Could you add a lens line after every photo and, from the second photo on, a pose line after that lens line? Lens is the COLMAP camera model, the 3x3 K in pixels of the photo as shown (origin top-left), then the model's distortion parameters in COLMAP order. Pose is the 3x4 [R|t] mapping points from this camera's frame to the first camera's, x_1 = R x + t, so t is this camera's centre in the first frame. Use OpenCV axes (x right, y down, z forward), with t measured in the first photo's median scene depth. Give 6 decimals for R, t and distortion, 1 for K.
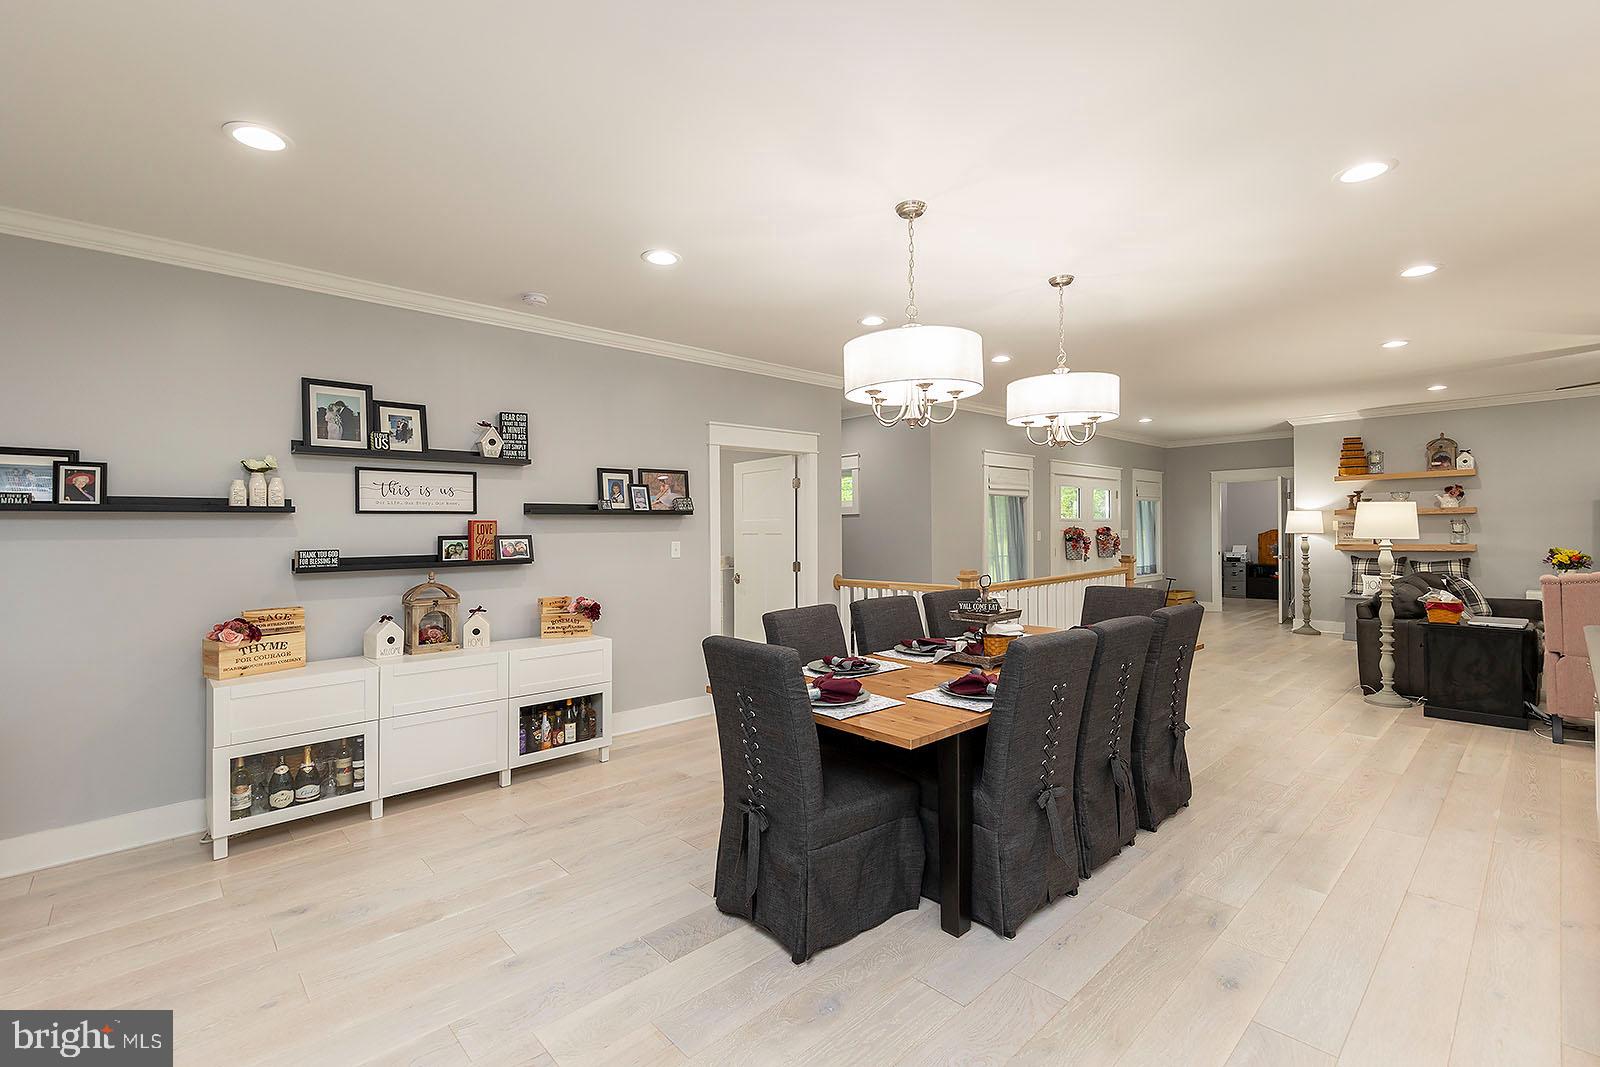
lens RADIAL K [[685.2, 0, 829.9], [0, 685.2, 527.2], [0, 0, 1]] dist [0.003108, 0.000397]
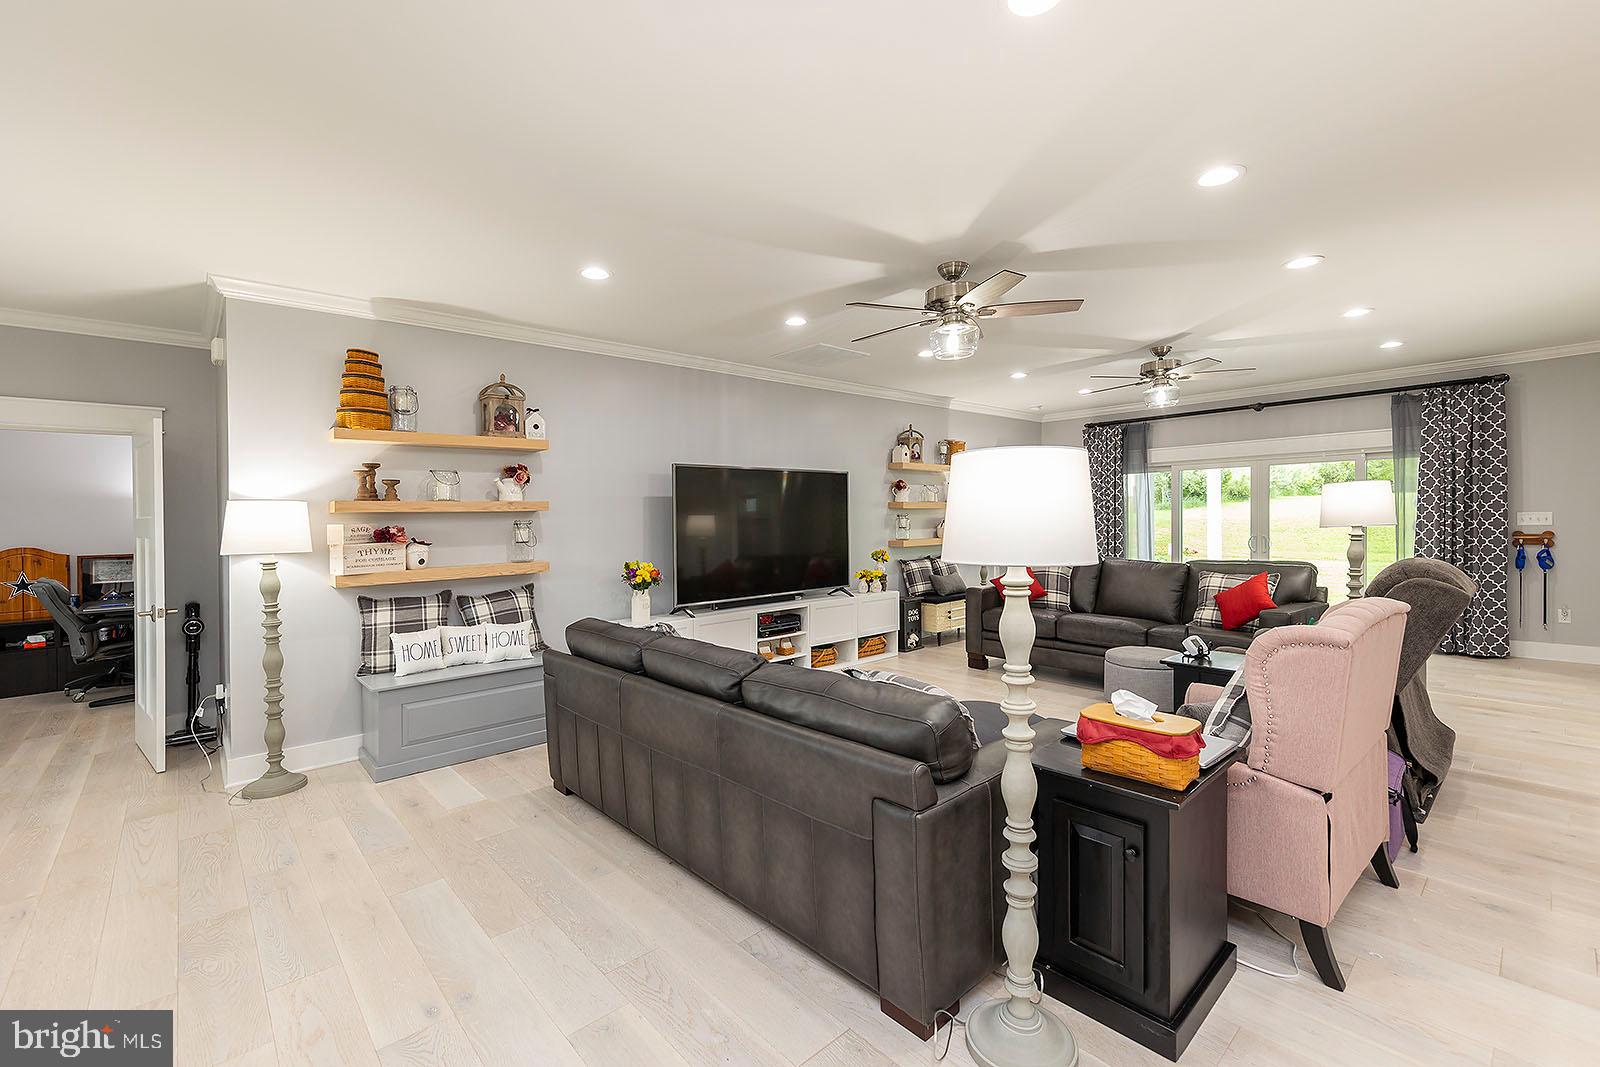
lens RADIAL K [[670.6, 0, 761.5], [0, 670.6, 525.8], [0, 0, 1]] dist [-0.004087, -0.000243]
pose [[0.041999, 0.000474, 0.999118, 0.494662], [0.019091, 0.999817, -0.001277, -0.003835], [-0.998935, 0.019128, 0.041983, 1.143347]]
